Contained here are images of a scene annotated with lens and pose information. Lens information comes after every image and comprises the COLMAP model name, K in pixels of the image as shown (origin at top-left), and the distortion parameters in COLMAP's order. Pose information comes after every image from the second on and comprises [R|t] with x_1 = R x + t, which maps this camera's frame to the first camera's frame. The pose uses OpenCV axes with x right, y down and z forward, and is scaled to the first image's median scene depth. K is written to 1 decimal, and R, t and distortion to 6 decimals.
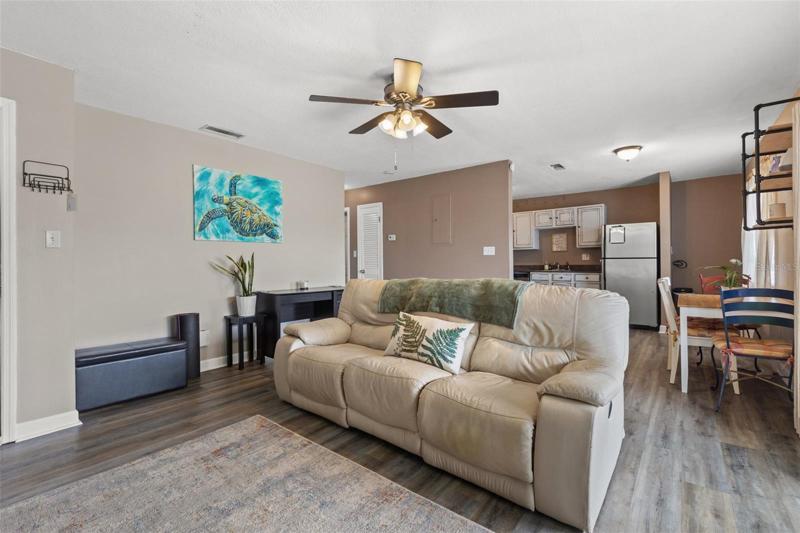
lens RADIAL K [[359.2, 0, 397.3], [0, 359.2, 261.5], [0, 0, 1]] dist [-0.001098, -0.000442]
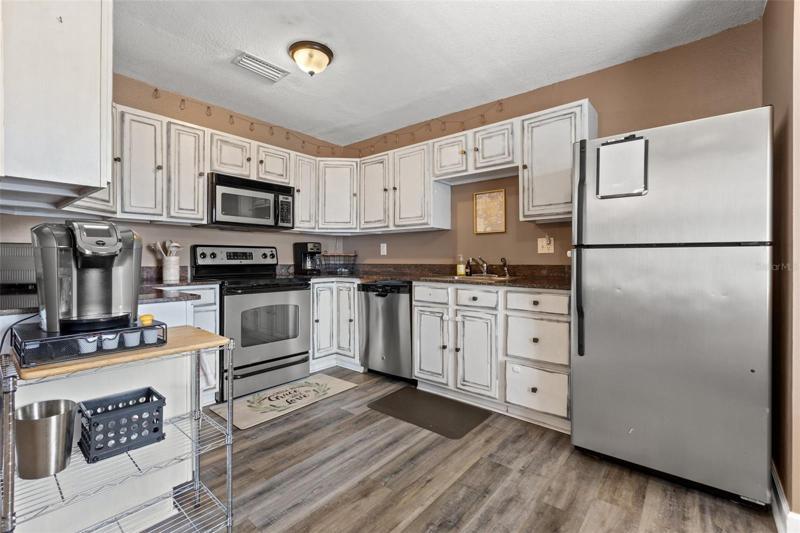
lens RADIAL K [[359.2, 0, 398.9], [0, 359.2, 256.7], [0, 0, 1]] dist [-0.001098, -0.000442]
pose [[0.999652, 0.009719, -0.024527, 0.370564], [-0.009733, 0.999953, -0.000433, 0.001523], [0.024522, 0.000672, 0.999699, 0.593503]]
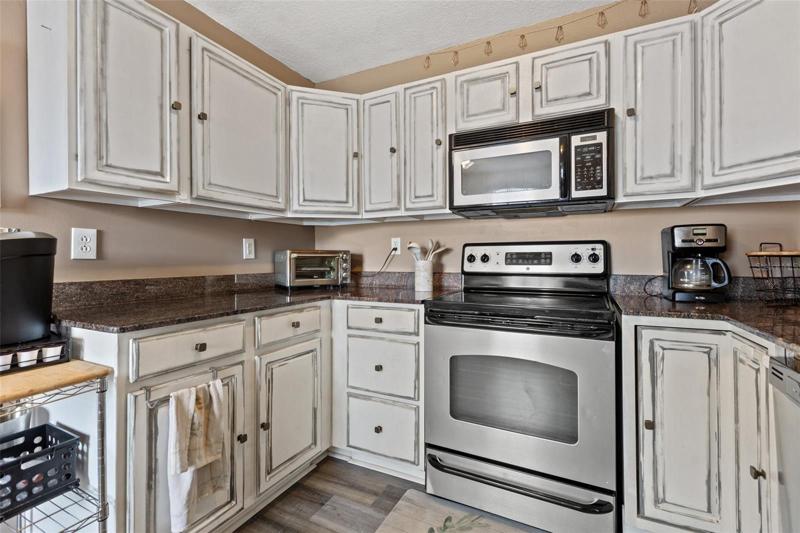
lens RADIAL K [[359.2, 0, 400.0], [0, 359.2, 255.1], [0, 0, 1]] dist [-0.001098, -0.000442]
pose [[0.206537, 0.000819, -0.978438, 0.407205], [0.006856, 0.999974, 0.002285, -0.001900], [0.978415, -0.007180, 0.206526, 0.907997]]
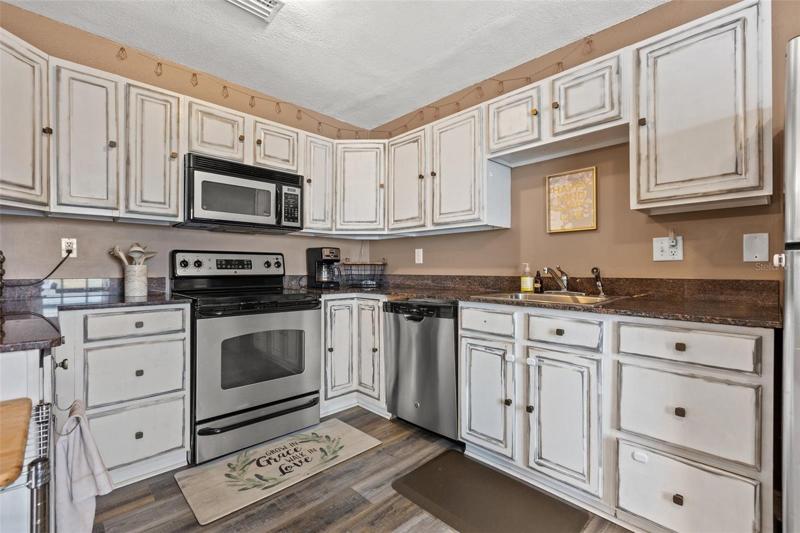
lens RADIAL K [[359.2, 0, 399.0], [0, 359.2, 266.8], [0, 0, 1]] dist [-0.001098, -0.000442]
pose [[0.991167, 0.011253, -0.132144, 0.366593], [-0.010918, 0.999935, 0.003263, 0.001703], [0.132172, -0.001792, 0.991225, 0.718376]]
